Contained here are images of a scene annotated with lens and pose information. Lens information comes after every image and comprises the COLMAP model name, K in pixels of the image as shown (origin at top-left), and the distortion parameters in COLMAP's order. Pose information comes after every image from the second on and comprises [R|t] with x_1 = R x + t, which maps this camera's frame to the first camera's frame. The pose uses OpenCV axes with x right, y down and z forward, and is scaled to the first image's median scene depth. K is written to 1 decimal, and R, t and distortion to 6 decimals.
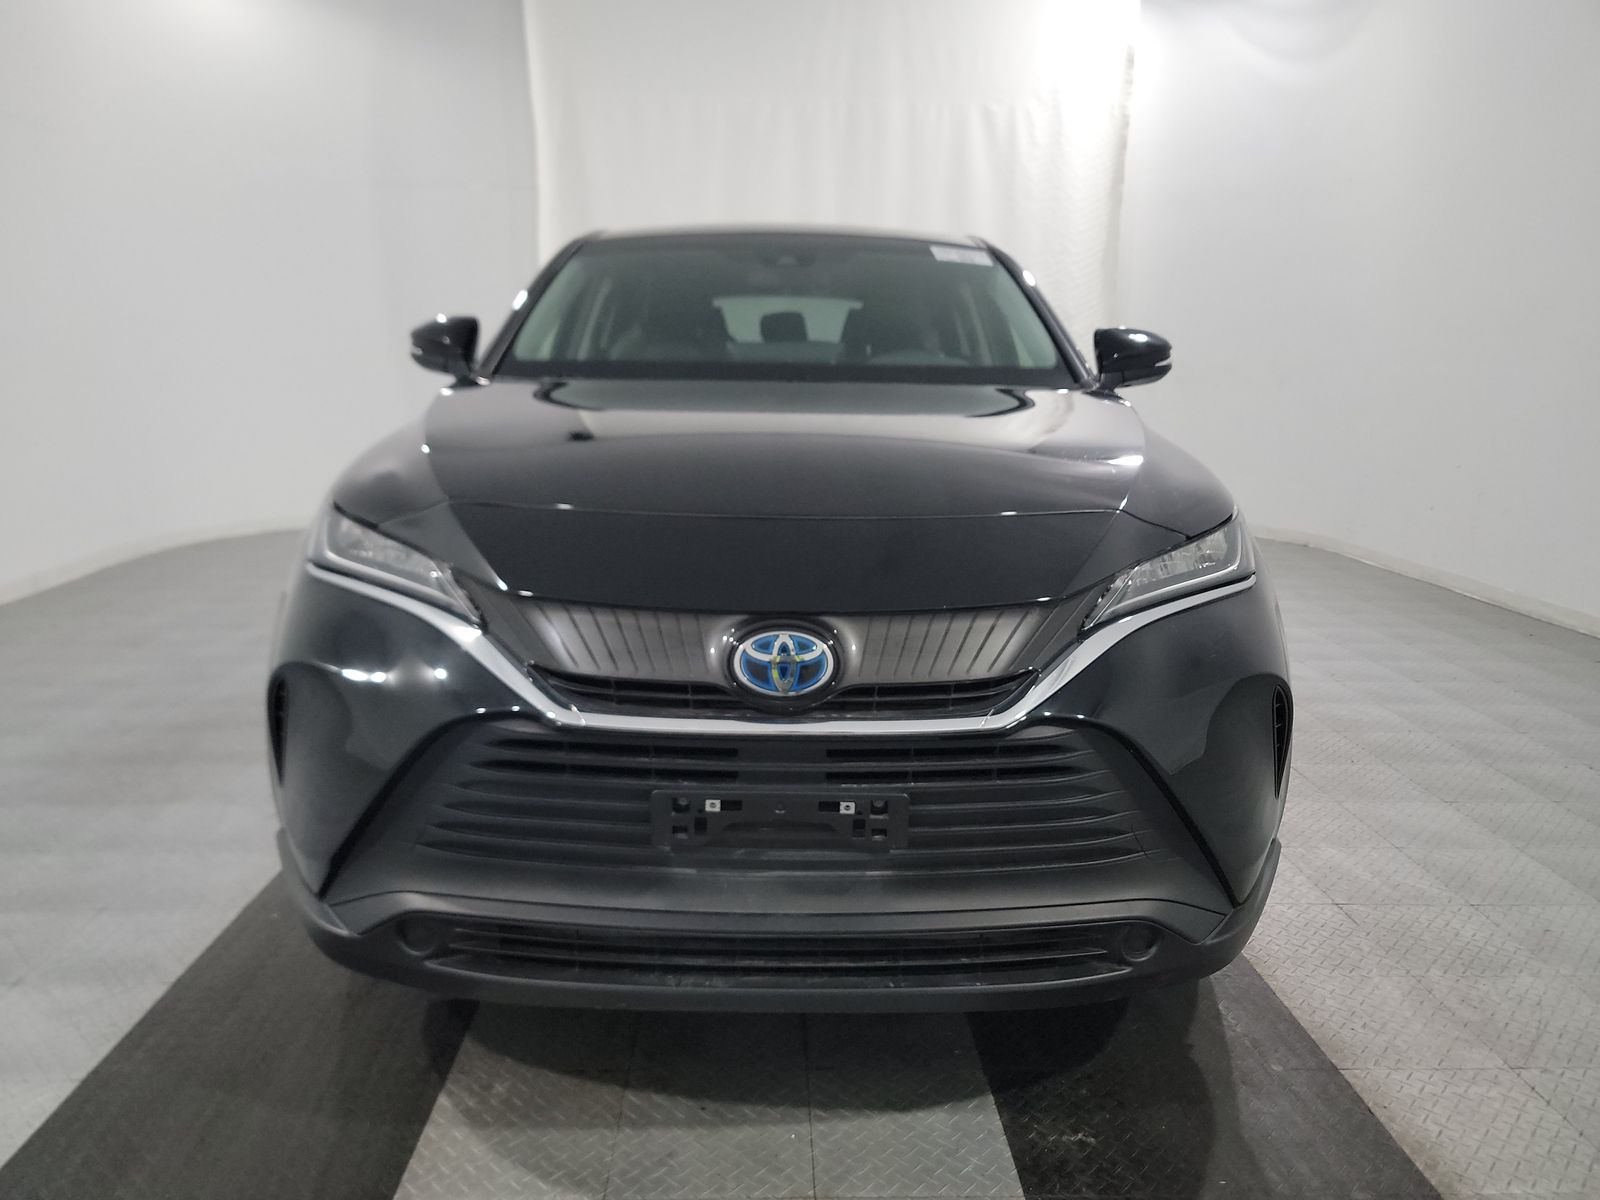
lens RADIAL K [[1110.9, 0, 808.1], [0, 1110.9, 605.3], [0, 0, 1]] dist [0.037068, -0.033494]
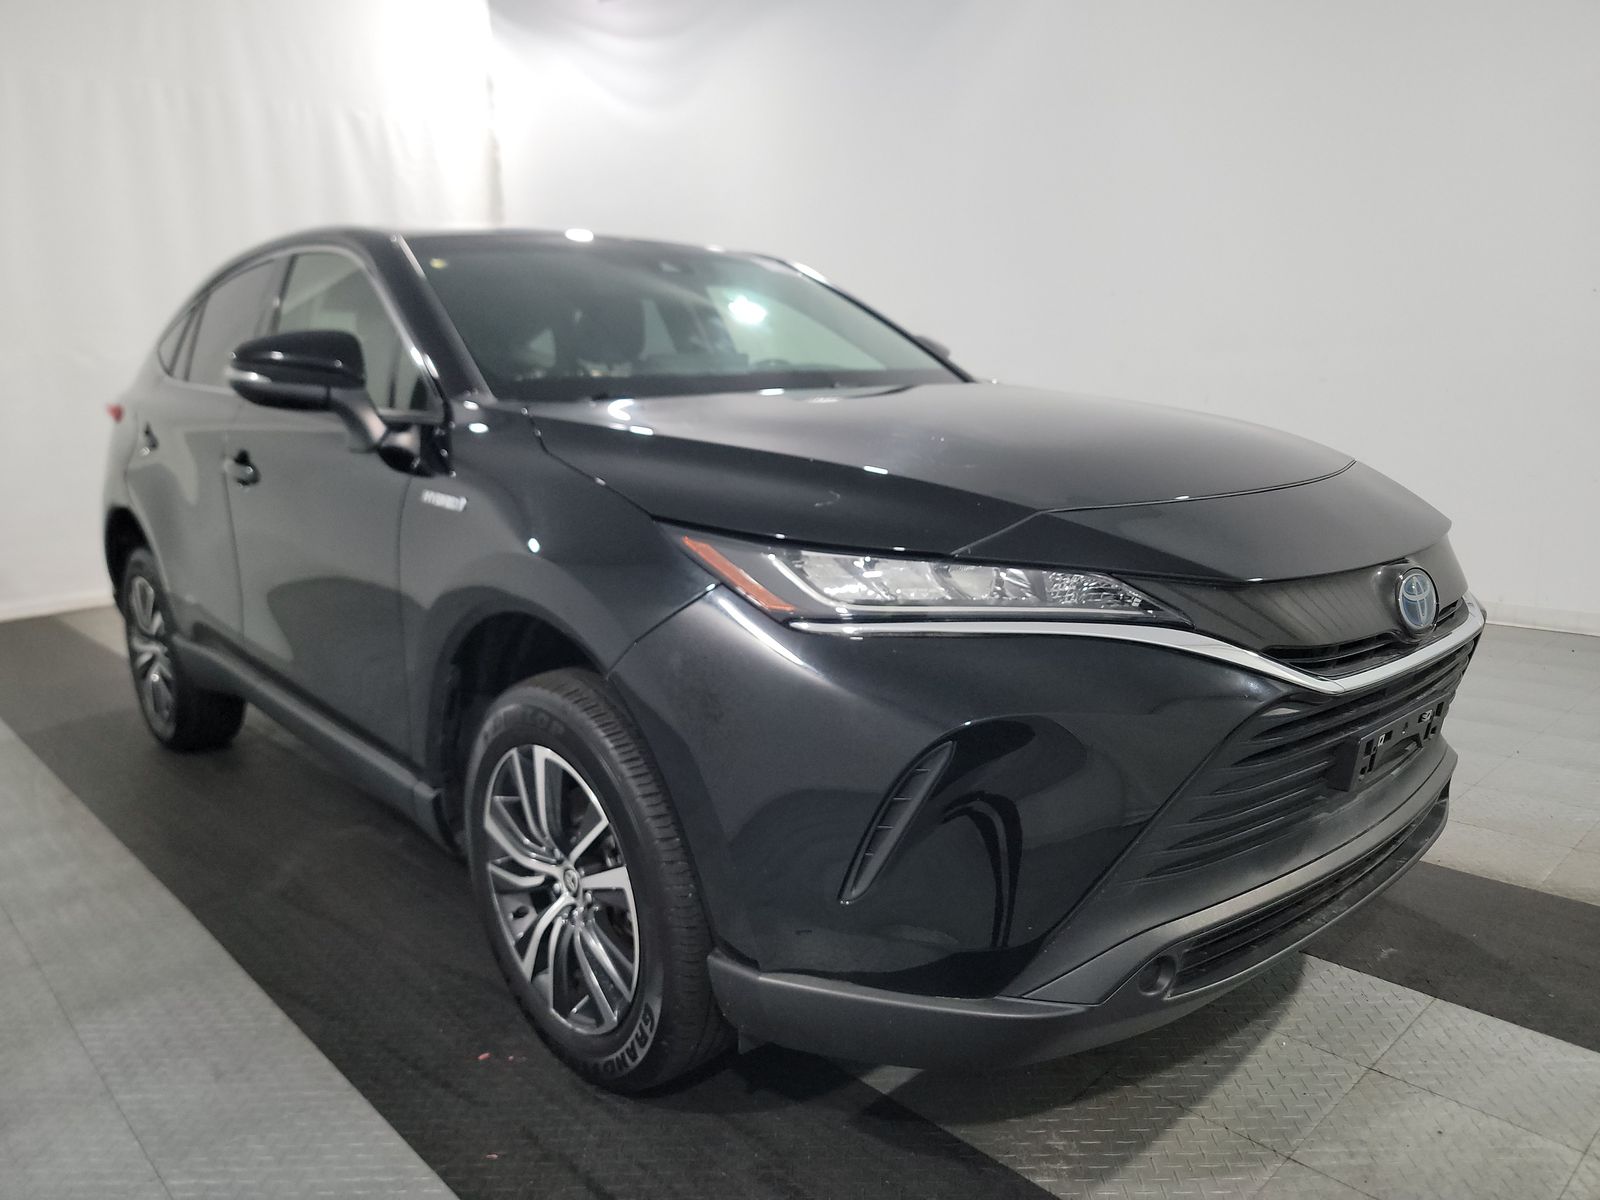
lens RADIAL K [[1110.9, 0, 808.1], [0, 1110.9, 605.3], [0, 0, 1]] dist [0.037068, -0.033494]
pose [[0.746404, -0.168451, 0.643821, -0.913015], [0.183369, 0.982043, 0.044358, -0.082032], [-0.639732, 0.084948, 0.763889, 0.368960]]
